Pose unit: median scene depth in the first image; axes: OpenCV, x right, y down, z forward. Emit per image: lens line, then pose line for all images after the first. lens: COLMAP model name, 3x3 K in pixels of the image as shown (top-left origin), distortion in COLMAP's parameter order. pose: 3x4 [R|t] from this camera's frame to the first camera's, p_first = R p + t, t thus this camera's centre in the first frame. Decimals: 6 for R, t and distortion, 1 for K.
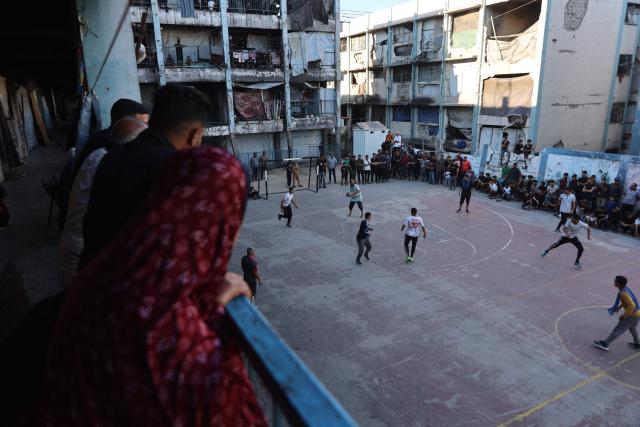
lens RADIAL K [[433.6, 0, 319.3], [0, 433.6, 211.7], [0, 0, 1]] dist [-0.008230, -0.000868]
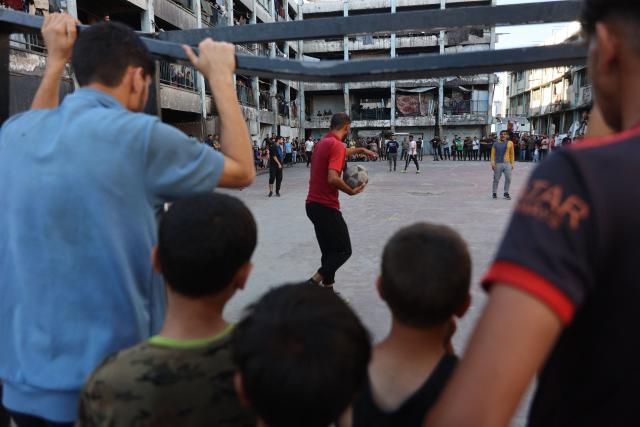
lens RADIAL K [[433.6, 0, 319.6], [0, 433.6, 212.3], [0, 0, 1]] dist [-0.008230, -0.000868]
pose [[0.790039, 0.105211, -0.603961, 0.460563], [-0.159380, 0.986538, -0.036628, 0.168972], [0.591976, 0.125197, 0.796172, -0.166681]]
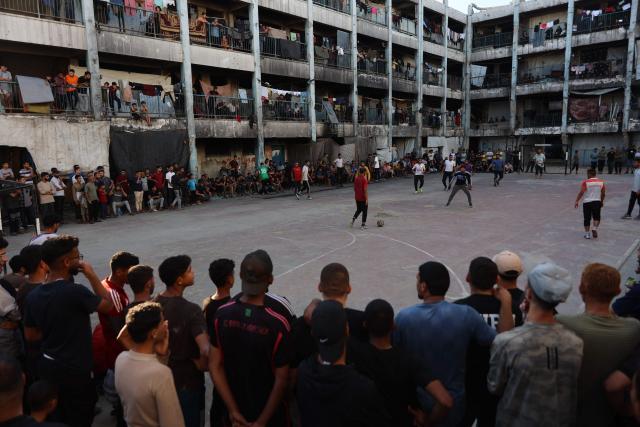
lens RADIAL K [[433.6, 0, 318.9], [0, 433.6, 214.8], [0, 0, 1]] dist [-0.008230, -0.000868]
pose [[0.332193, 0.163923, -0.928858, 0.742592], [-0.225878, 0.969953, 0.090393, 0.089074], [0.915766, 0.179781, 0.359238, -0.026453]]
